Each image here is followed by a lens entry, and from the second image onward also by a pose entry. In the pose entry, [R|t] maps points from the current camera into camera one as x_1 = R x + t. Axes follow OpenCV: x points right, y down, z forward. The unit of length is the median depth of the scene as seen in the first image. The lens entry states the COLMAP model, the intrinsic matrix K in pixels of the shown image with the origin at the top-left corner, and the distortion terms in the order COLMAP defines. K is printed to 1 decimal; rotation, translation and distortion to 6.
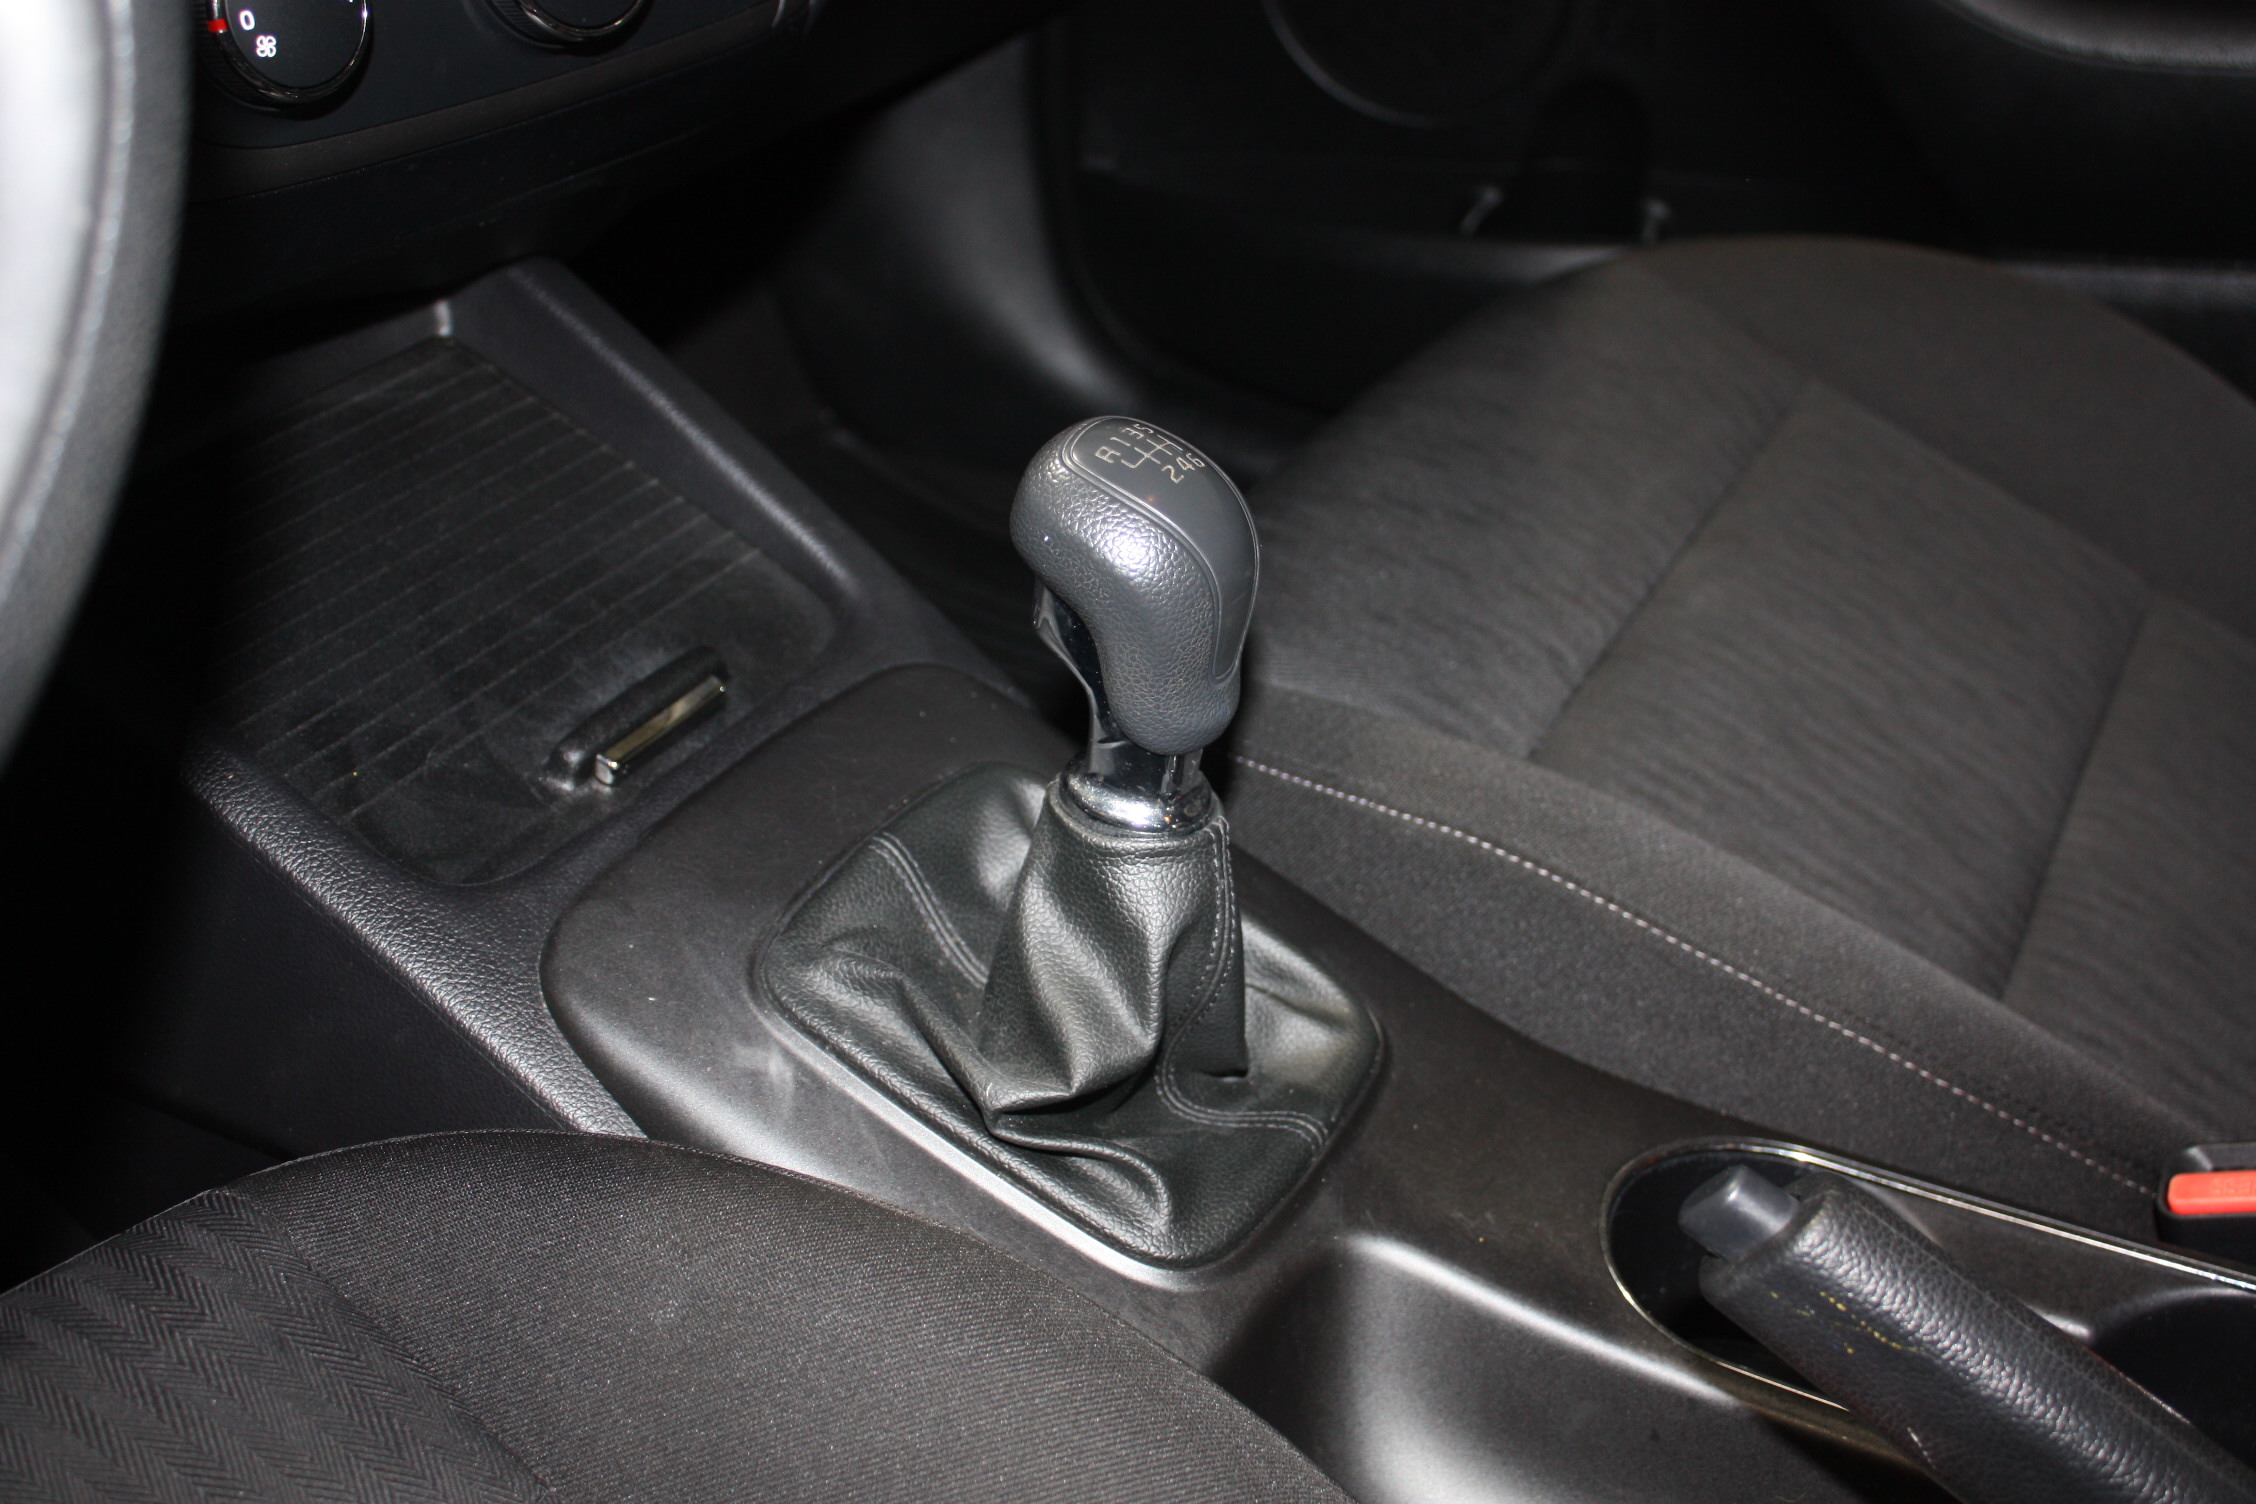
lens RADIAL K [[2527.7, 0, 1128.0], [0, 2527.7, 752.0], [0, 0, 1]] dist [-0.067266, 0.025044]
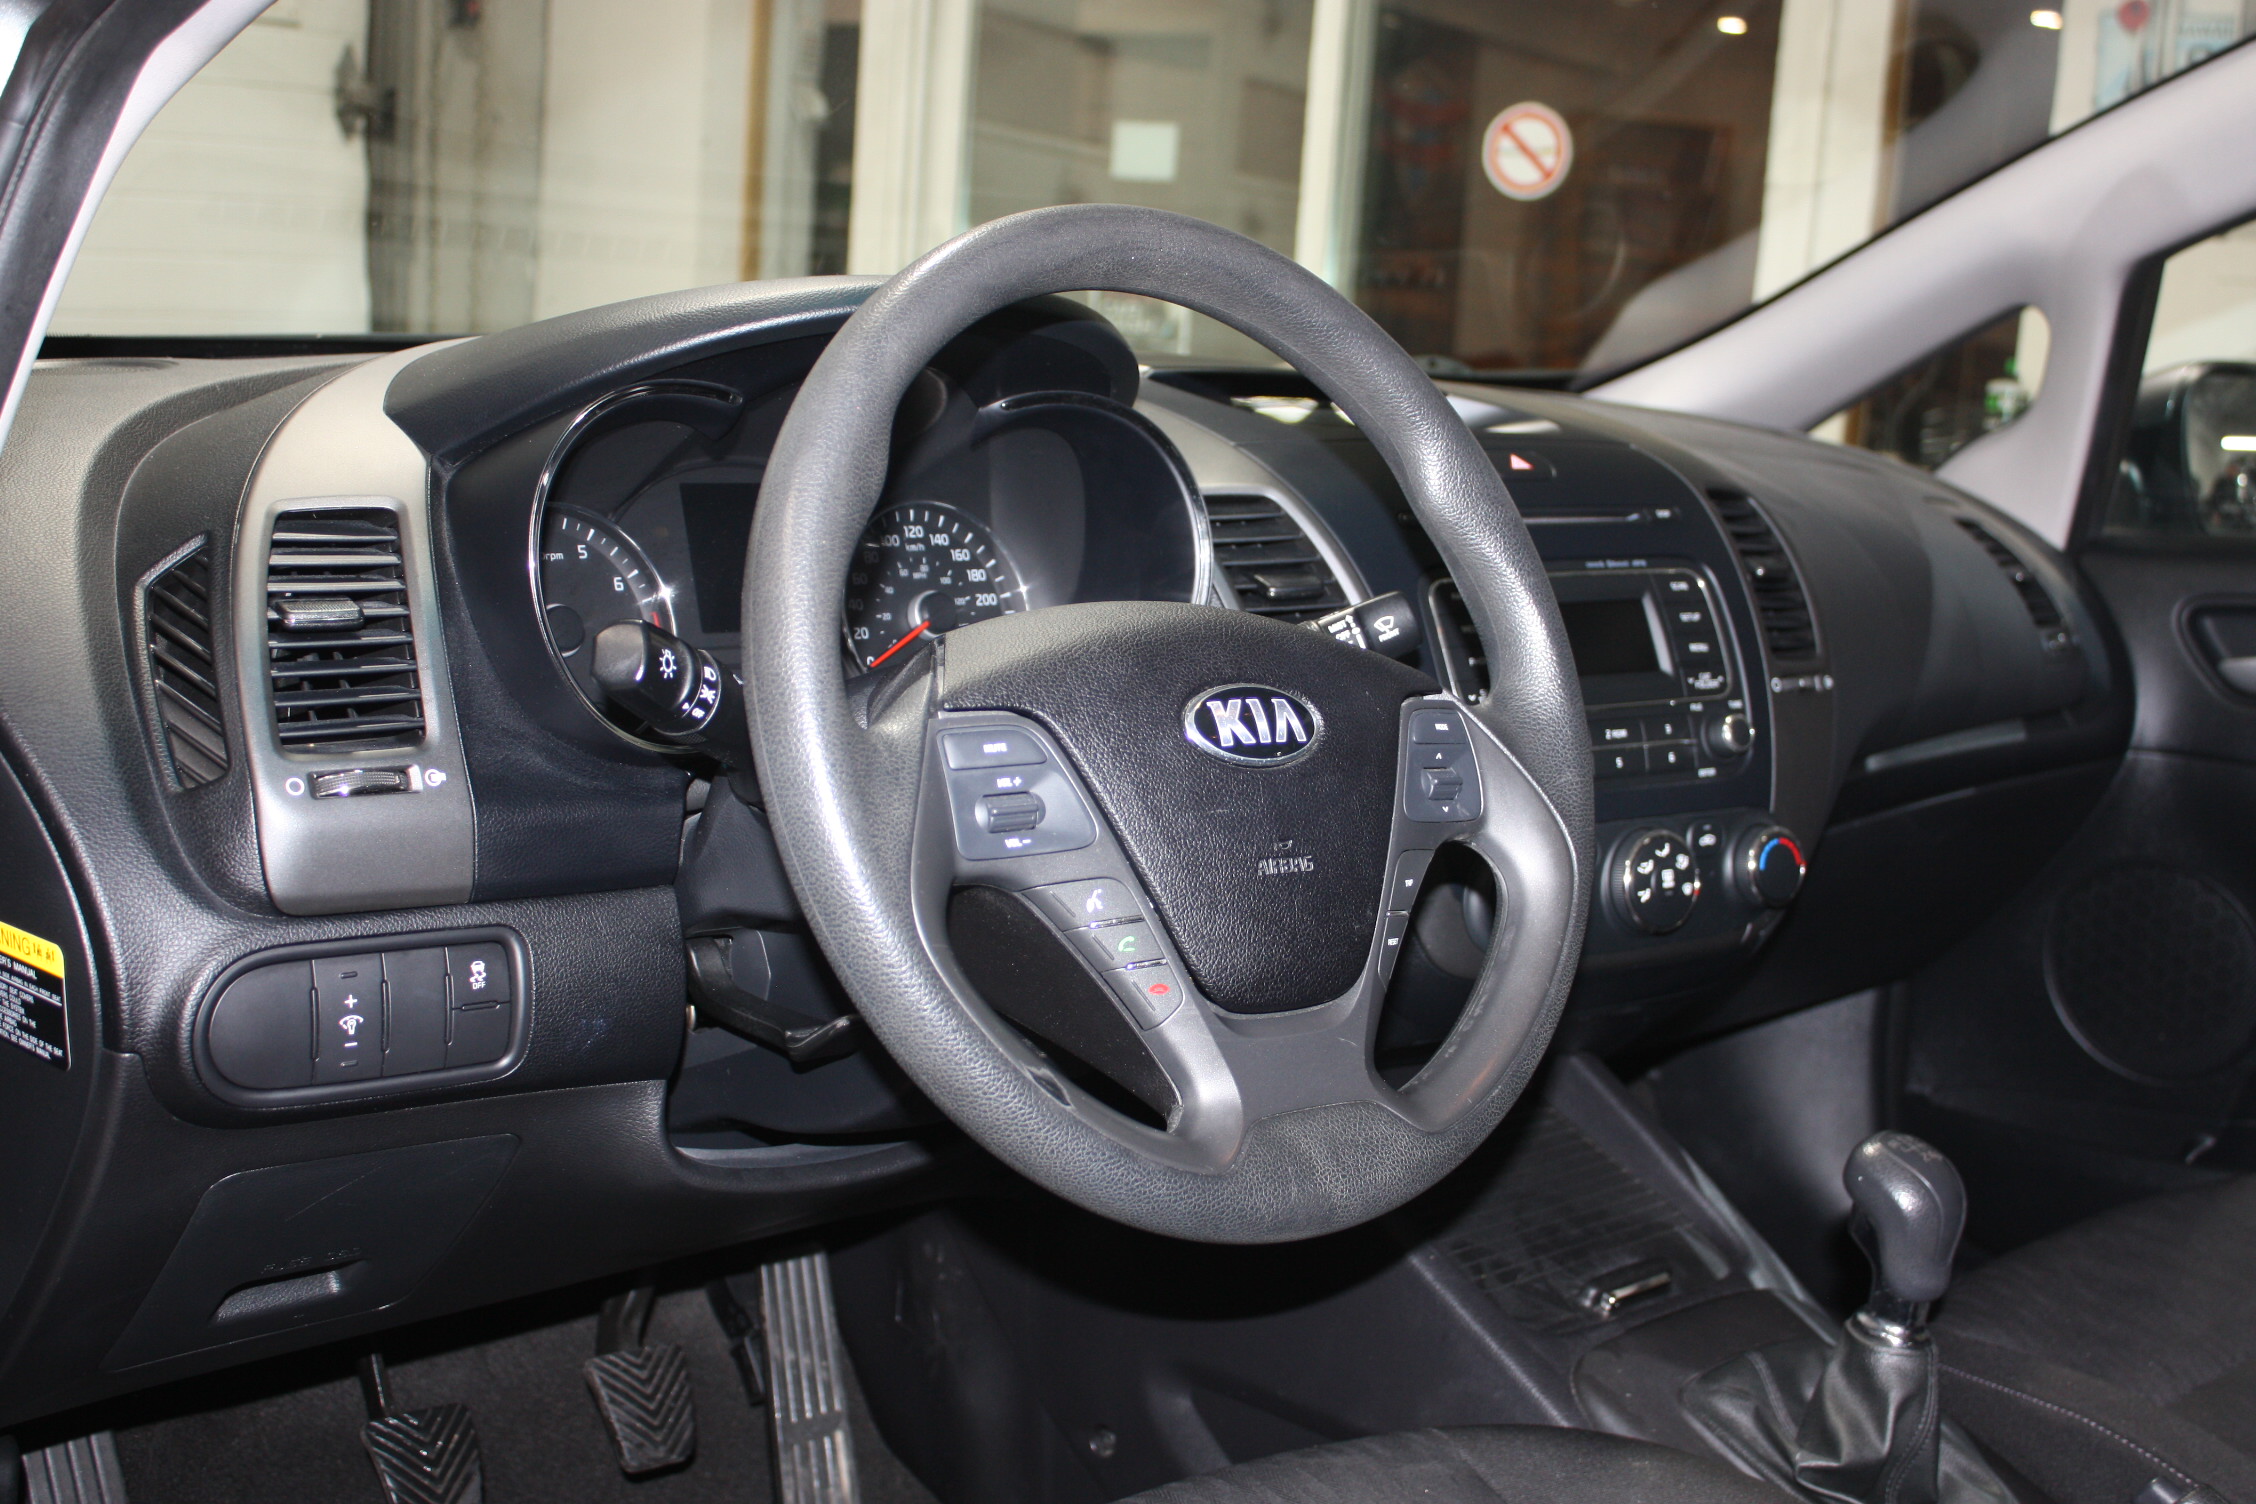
lens RADIAL K [[2527.7, 0, 1128.0], [0, 2527.7, 752.0], [0, 0, 1]] dist [-0.067266, 0.025044]
pose [[0.938853, 0.086116, -0.333375, 0.050428], [-0.204328, 0.918651, -0.338128, 0.346115], [0.277137, 0.385571, 0.880074, -0.943224]]
